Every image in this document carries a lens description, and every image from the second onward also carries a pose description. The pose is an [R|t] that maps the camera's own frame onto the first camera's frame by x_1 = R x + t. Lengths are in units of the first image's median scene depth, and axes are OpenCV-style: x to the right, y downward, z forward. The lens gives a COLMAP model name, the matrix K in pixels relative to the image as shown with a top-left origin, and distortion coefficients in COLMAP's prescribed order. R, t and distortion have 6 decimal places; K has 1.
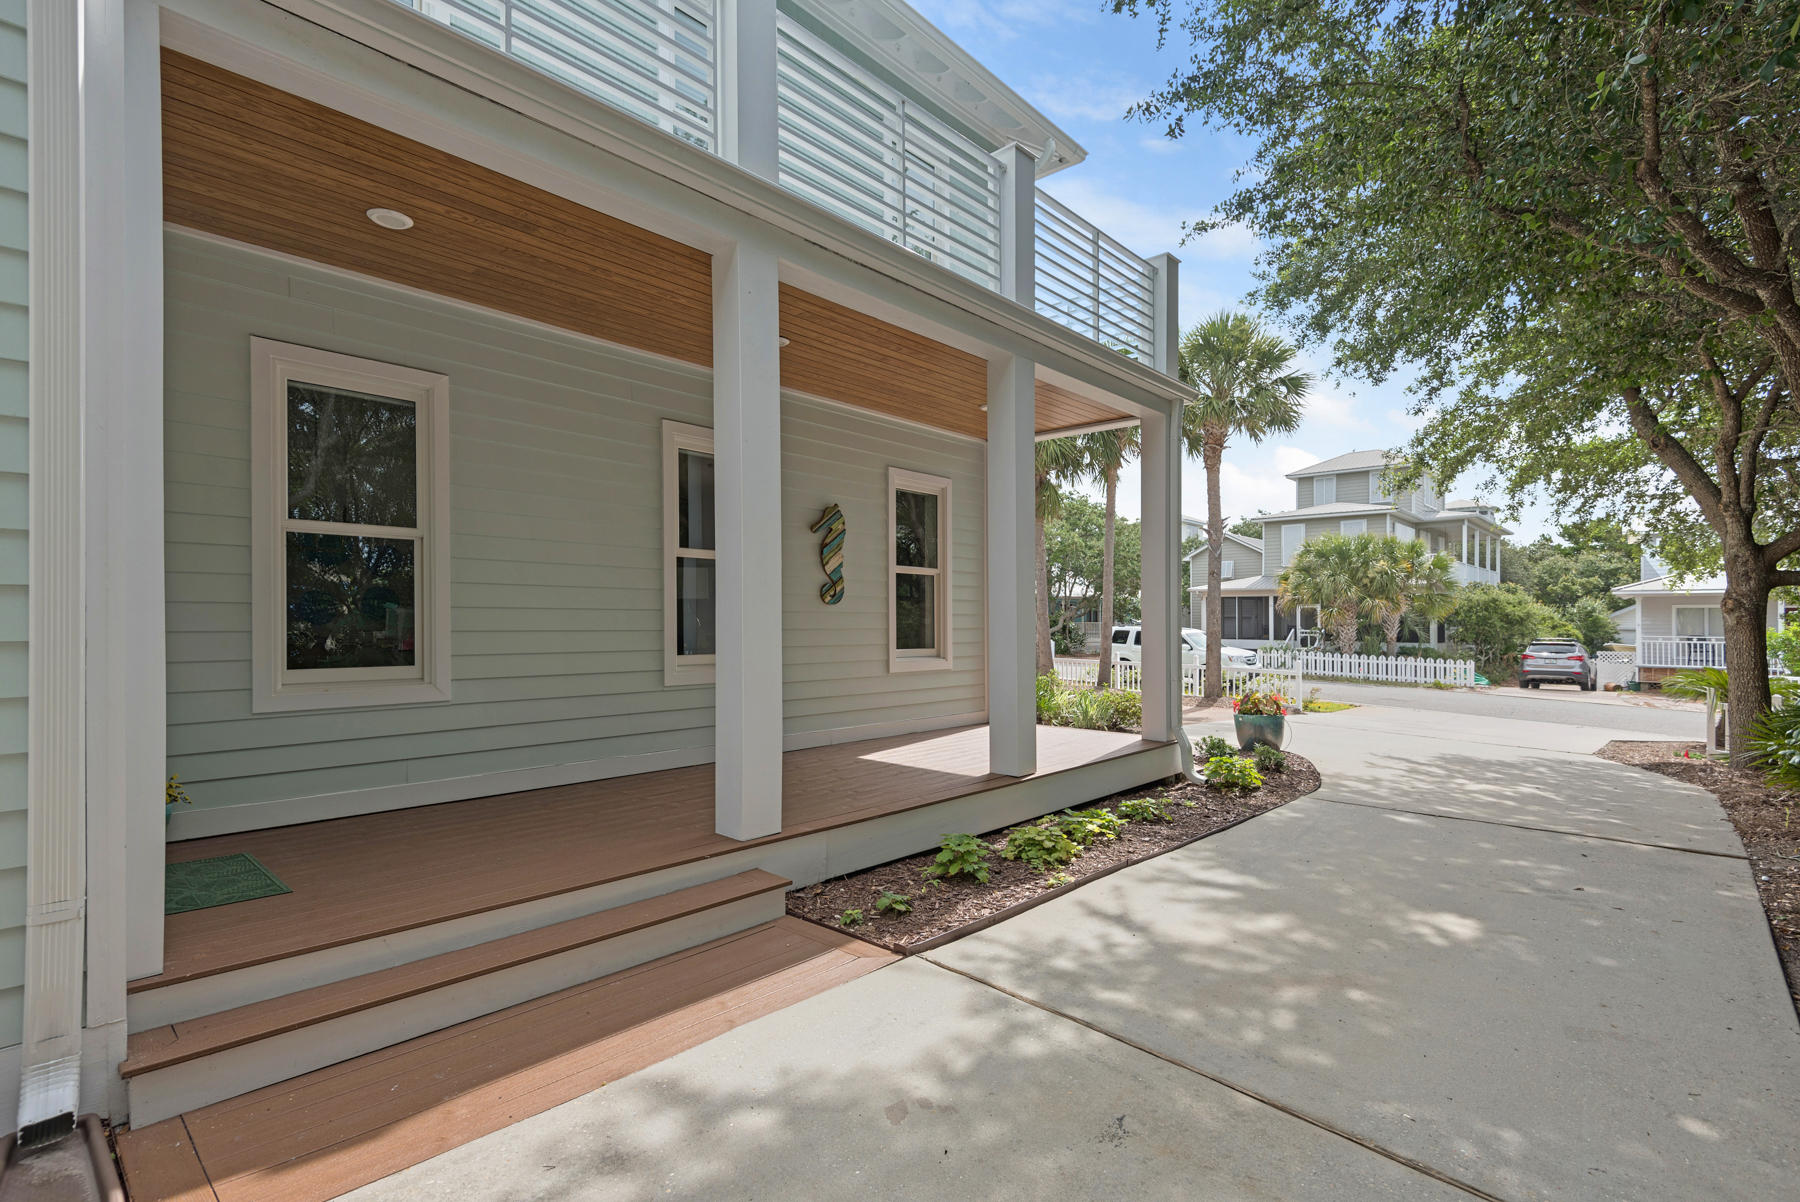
lens RADIAL K [[821.6, 0, 886.4], [0, 821.6, 614.5], [0, 0, 1]] dist [0.012010, -0.005652]
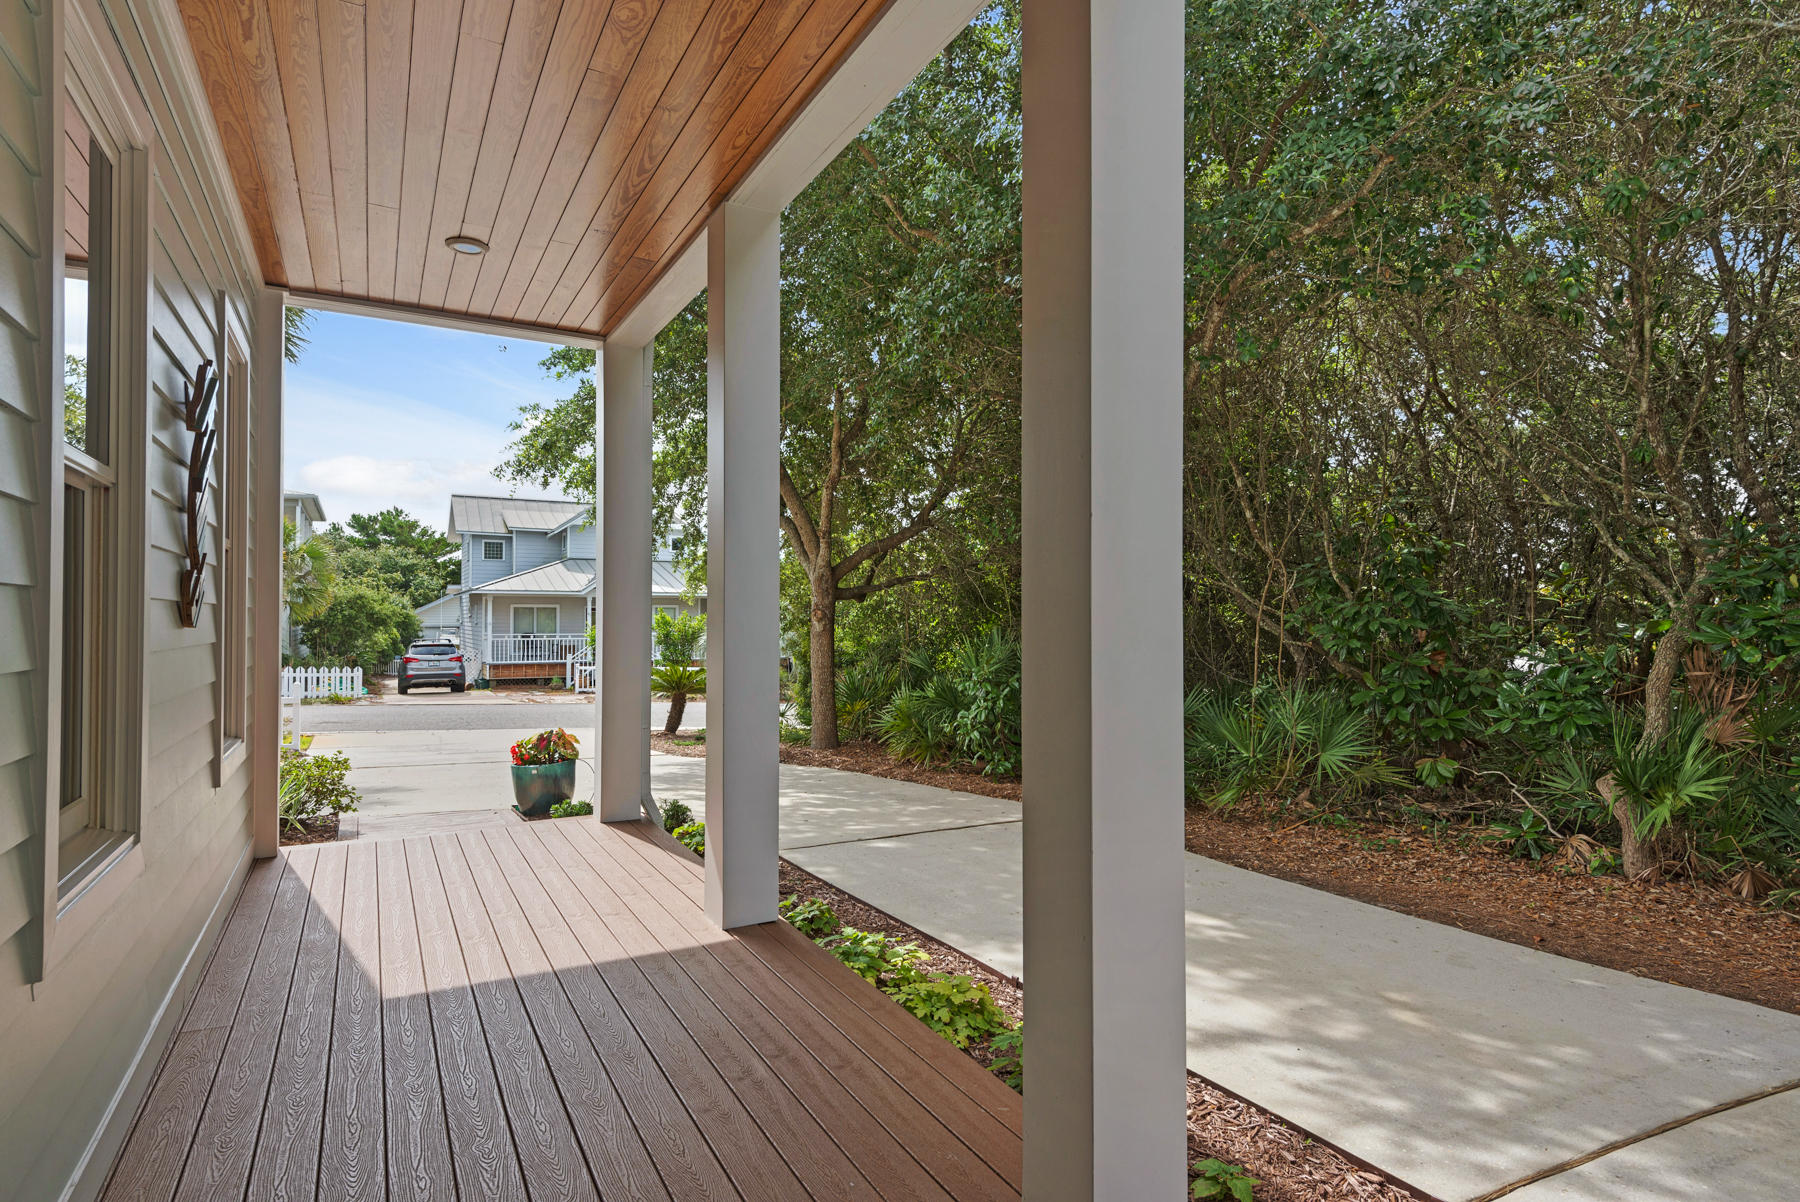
lens RADIAL K [[997.8, 0, 897.0], [0, 997.8, 604.7], [0, 0, 1]] dist [0.002002, -0.001158]
pose [[0.313112, 0.008557, 0.949678, -0.730440], [-0.004295, 0.999962, -0.007594, -0.025701], [-0.949706, -0.001701, 0.313137, 1.038577]]
